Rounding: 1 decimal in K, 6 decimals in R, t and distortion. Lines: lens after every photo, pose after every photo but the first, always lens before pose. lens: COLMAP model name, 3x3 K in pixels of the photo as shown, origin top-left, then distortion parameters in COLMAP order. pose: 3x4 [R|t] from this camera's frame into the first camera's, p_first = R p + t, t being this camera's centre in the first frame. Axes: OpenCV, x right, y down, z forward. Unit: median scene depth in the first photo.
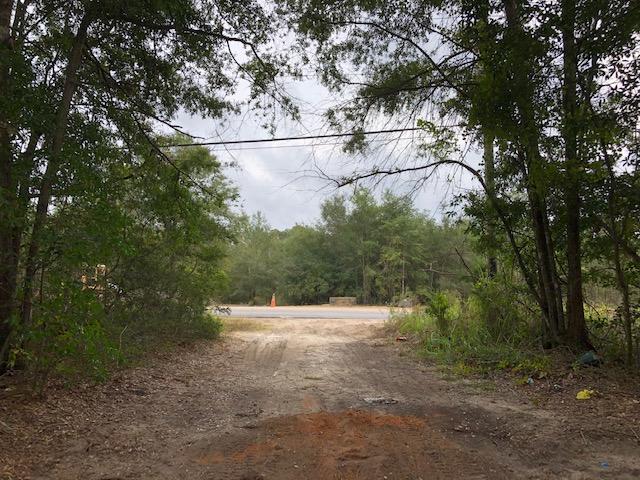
lens RADIAL K [[510.8, 0, 320.0], [0, 510.8, 240.0], [0, 0, 1]] dist [0.003242, -0.013204]
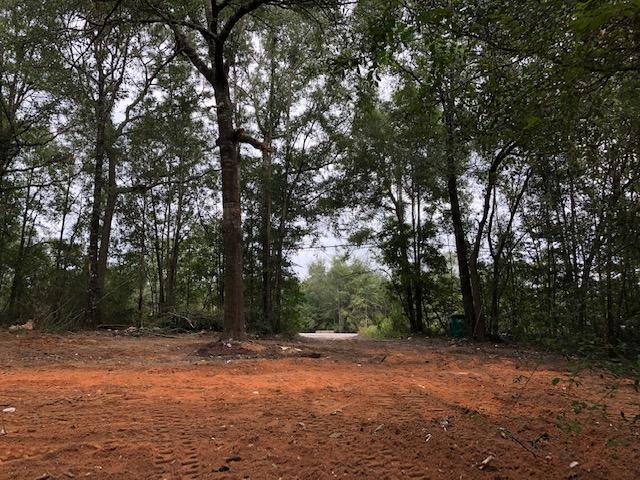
lens RADIAL K [[510.8, 0, 320.0], [0, 510.8, 240.0], [0, 0, 1]] dist [0.003242, -0.013204]
pose [[0.997618, 0.009423, 0.068329, -0.073398], [-0.003439, 0.996187, -0.087179, -0.017608], [-0.068890, 0.086736, 0.993847, -0.483966]]
